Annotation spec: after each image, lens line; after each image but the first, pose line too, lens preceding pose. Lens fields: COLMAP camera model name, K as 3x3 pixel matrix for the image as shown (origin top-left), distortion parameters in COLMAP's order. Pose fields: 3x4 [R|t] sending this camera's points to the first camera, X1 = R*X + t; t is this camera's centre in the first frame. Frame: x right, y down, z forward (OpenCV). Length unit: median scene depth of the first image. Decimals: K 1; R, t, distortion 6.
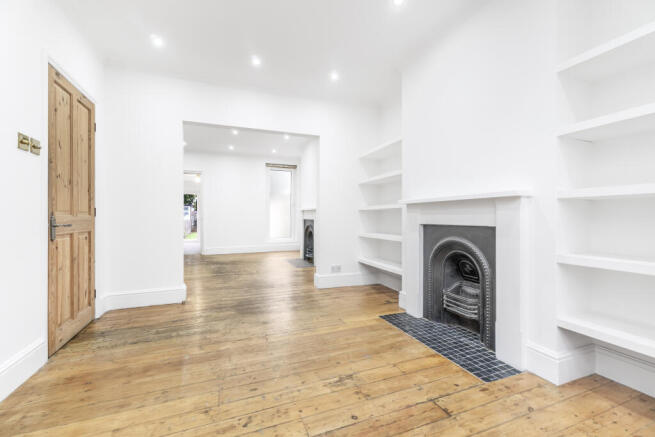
lens RADIAL K [[284.8, 0, 327.5], [0, 284.8, 218.5], [0, 0, 1]] dist [0.000363, 0.000033]
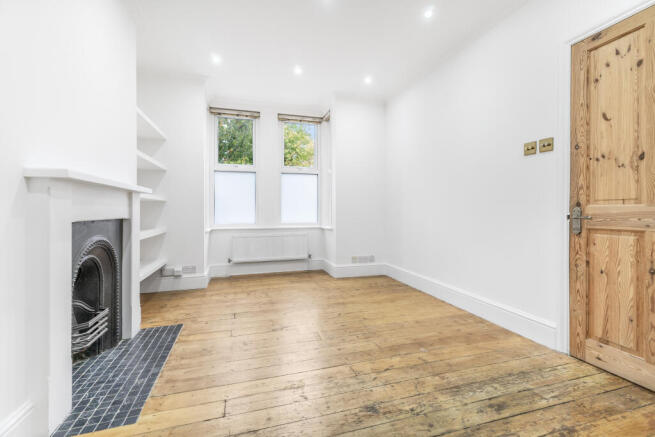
lens RADIAL K [[284.8, 0, 327.5], [0, 284.8, 218.5], [0, 0, 1]] dist [0.000363, 0.000033]
pose [[-0.997463, 0.000049, 0.071191, -0.208504], [0.002316, 0.999493, 0.031769, -0.002723], [-0.071154, 0.031853, -0.996957, 1.803565]]
